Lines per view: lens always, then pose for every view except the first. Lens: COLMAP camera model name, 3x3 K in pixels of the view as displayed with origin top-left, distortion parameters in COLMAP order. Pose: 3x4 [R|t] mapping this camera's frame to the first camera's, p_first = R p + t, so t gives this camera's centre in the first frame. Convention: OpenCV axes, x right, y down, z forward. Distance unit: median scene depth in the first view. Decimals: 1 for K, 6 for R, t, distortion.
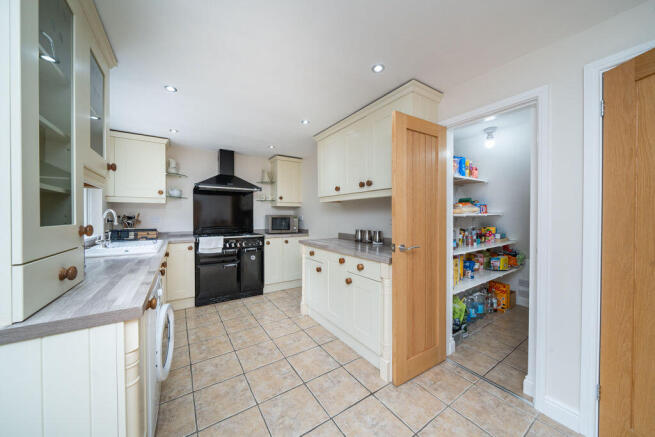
lens RADIAL K [[233.9, 0, 339.0], [0, 233.9, 215.1], [0, 0, 1]] dist [-0.004274, -0.000740]
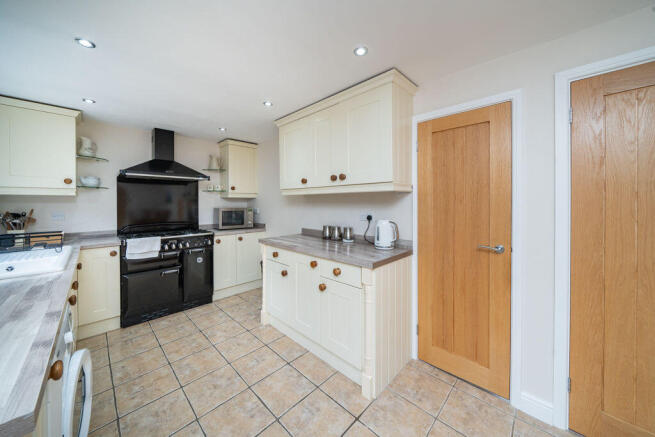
lens RADIAL K [[233.9, 0, 333.1], [0, 233.9, 202.3], [0, 0, 1]] dist [-0.004274, -0.000740]
pose [[0.979820, 0.002930, 0.199863, -0.078562], [-0.003388, 0.999992, 0.001954, -0.034354], [-0.199855, -0.002592, 0.979822, 0.097971]]
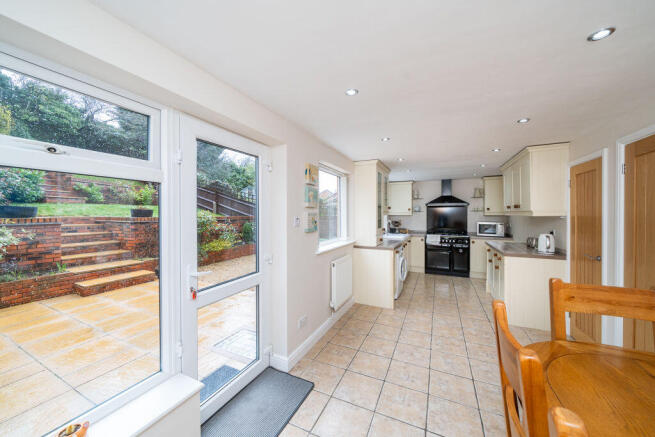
lens RADIAL K [[233.9, 0, 324.2], [0, 233.9, 215.8], [0, 0, 1]] dist [-0.004274, -0.000740]
pose [[0.492292, 0.013821, -0.870321, 0.587279], [-0.000494, 0.999878, 0.015599, -0.076281], [0.870430, -0.007249, 0.492239, -0.578359]]
